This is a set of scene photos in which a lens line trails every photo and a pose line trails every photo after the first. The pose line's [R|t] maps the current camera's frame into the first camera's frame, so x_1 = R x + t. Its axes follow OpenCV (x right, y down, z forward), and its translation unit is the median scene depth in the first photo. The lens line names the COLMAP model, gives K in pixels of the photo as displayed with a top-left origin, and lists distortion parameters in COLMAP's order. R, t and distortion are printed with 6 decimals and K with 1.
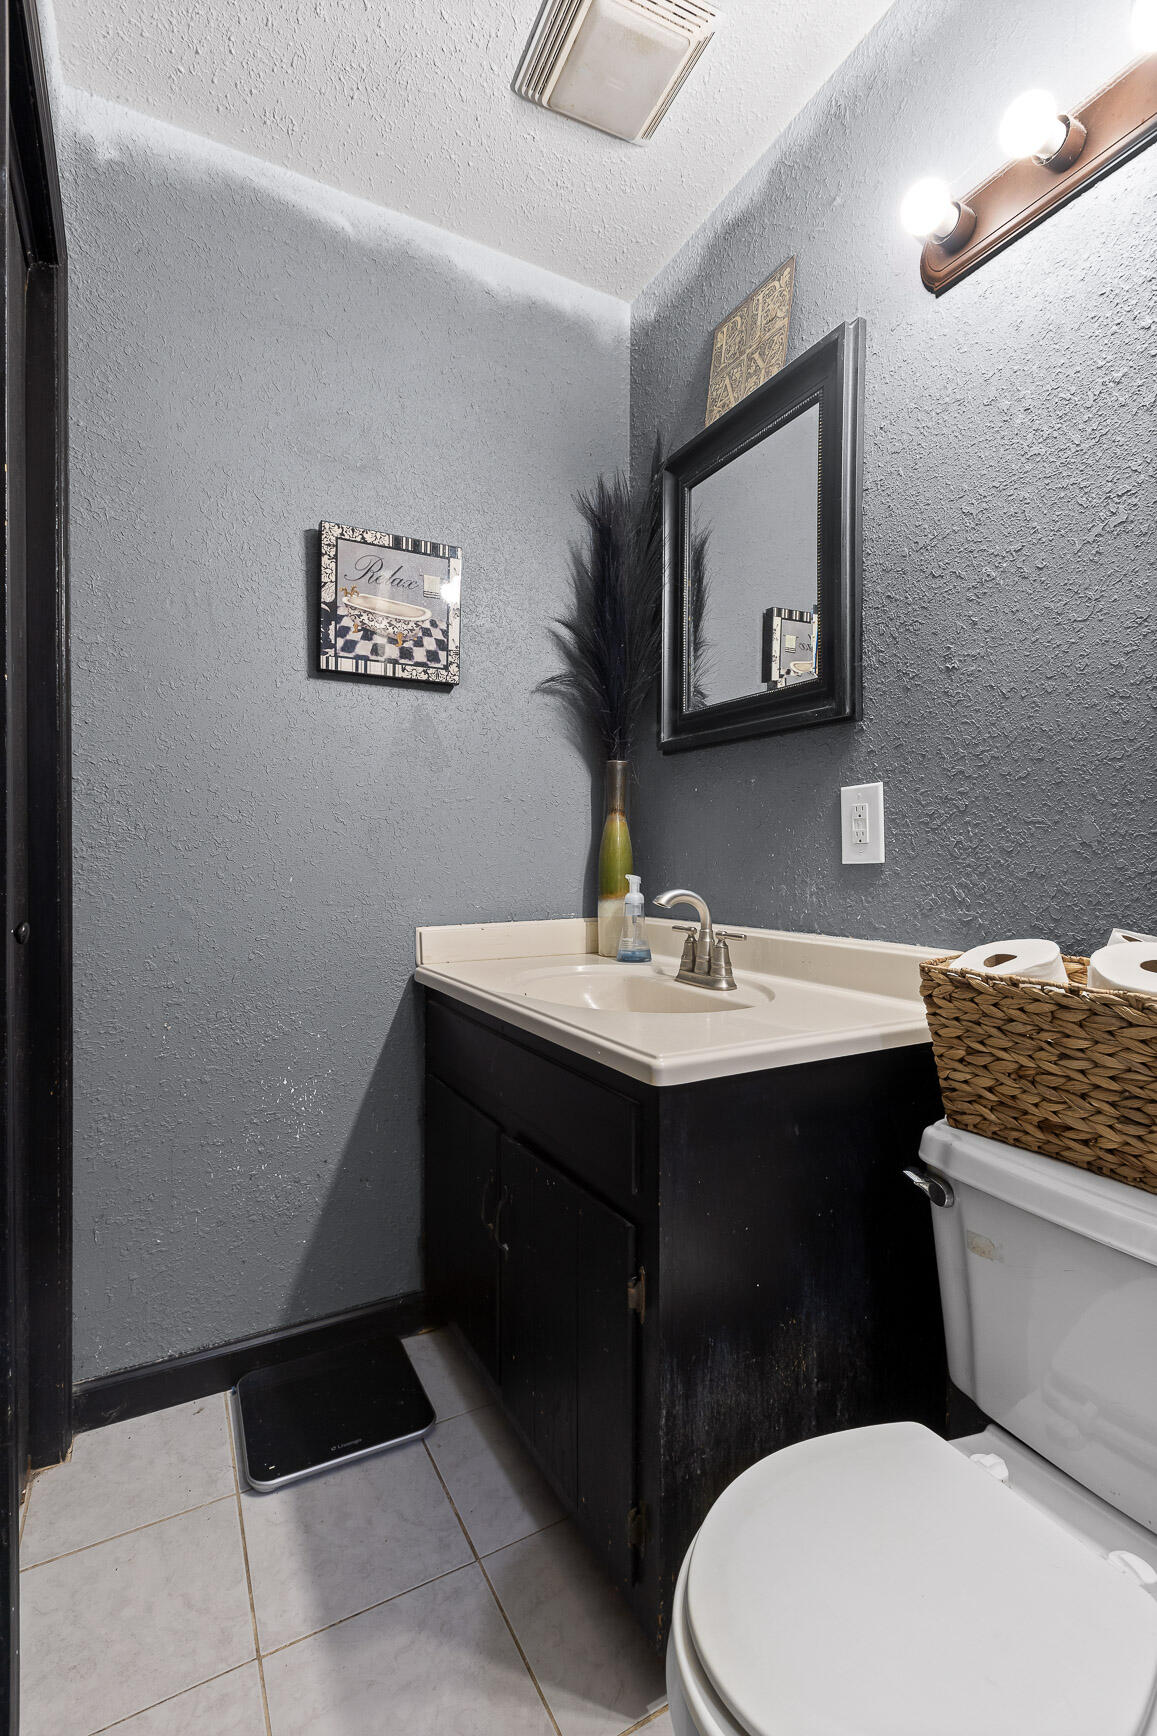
lens RADIAL K [[784.1, 0, 577.4], [0, 784.1, 859.1], [0, 0, 1]] dist [0.003925, -0.000147]
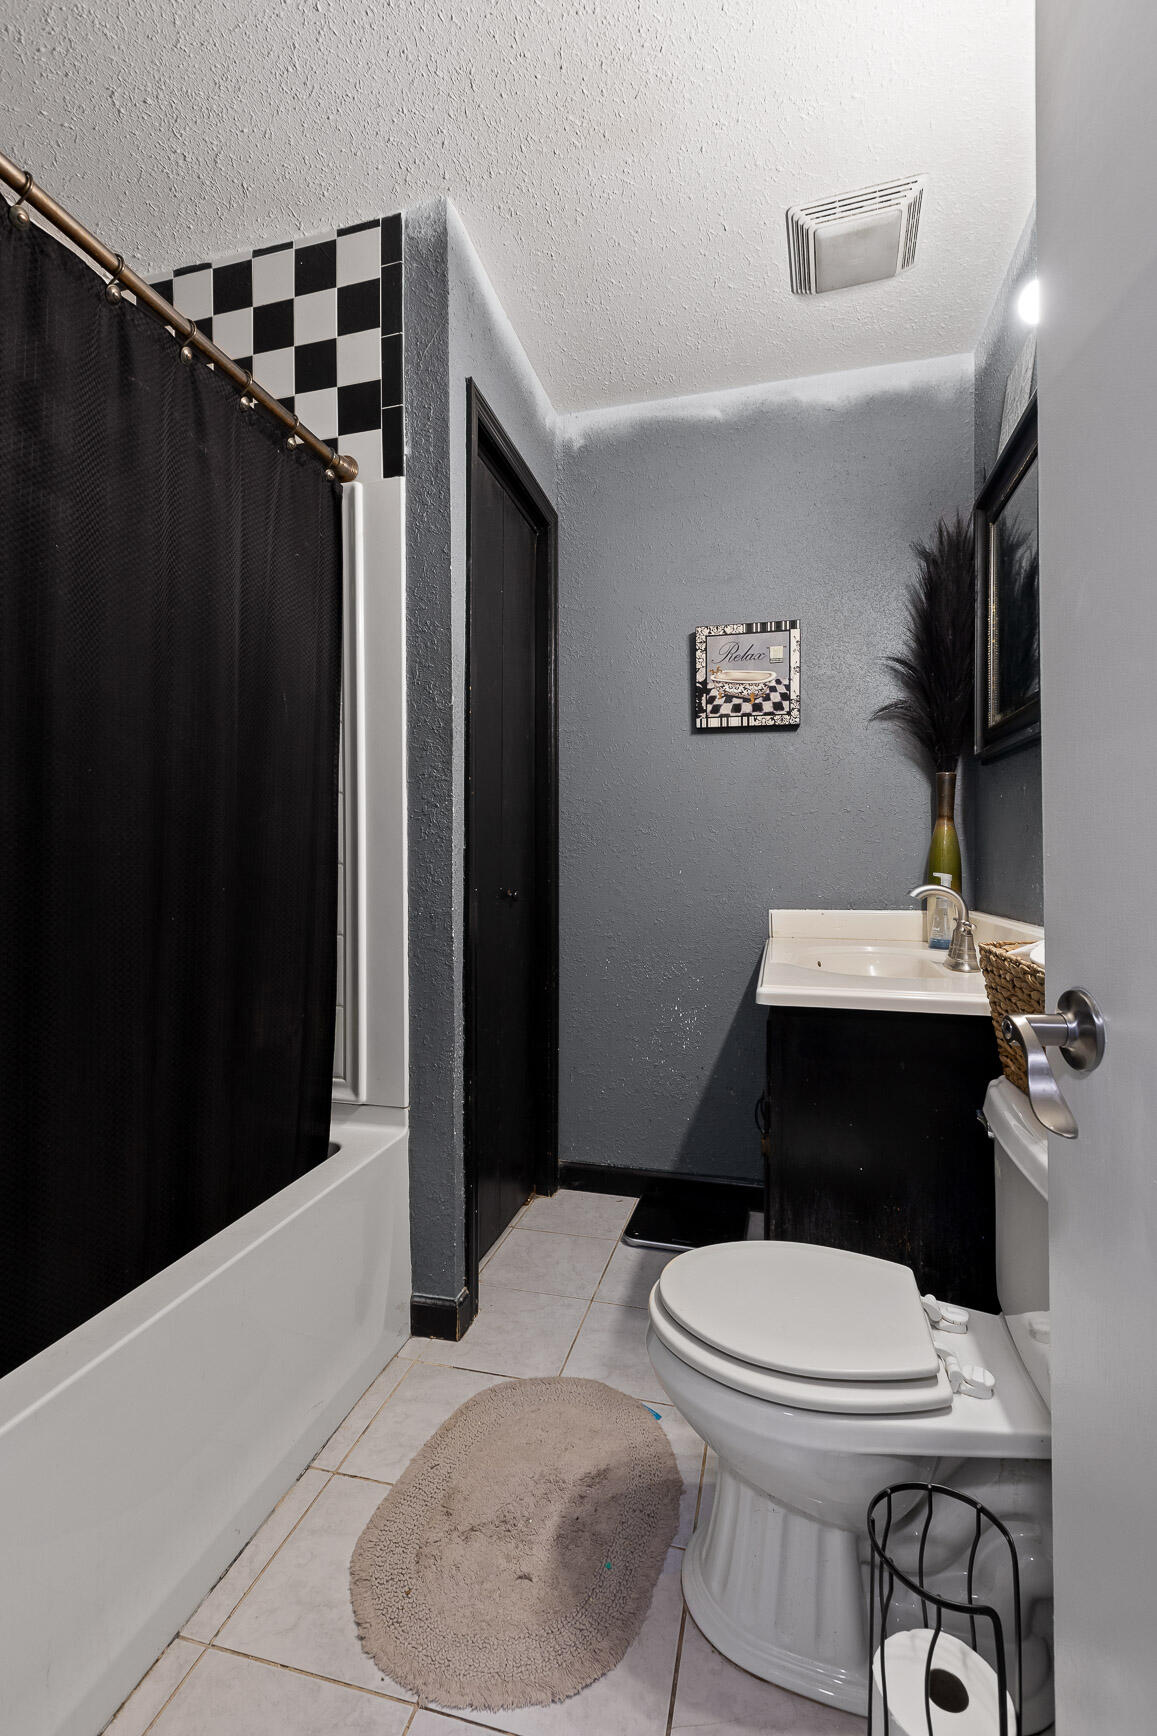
lens RADIAL K [[784.1, 0, 577.4], [0, 784.1, 859.1], [0, 0, 1]] dist [0.003925, -0.000147]
pose [[0.732300, 0.004105, -0.680970, 0.491621], [-0.004688, 0.999989, 0.000988, 0.000999], [0.680966, 0.002469, 0.732311, -0.212610]]
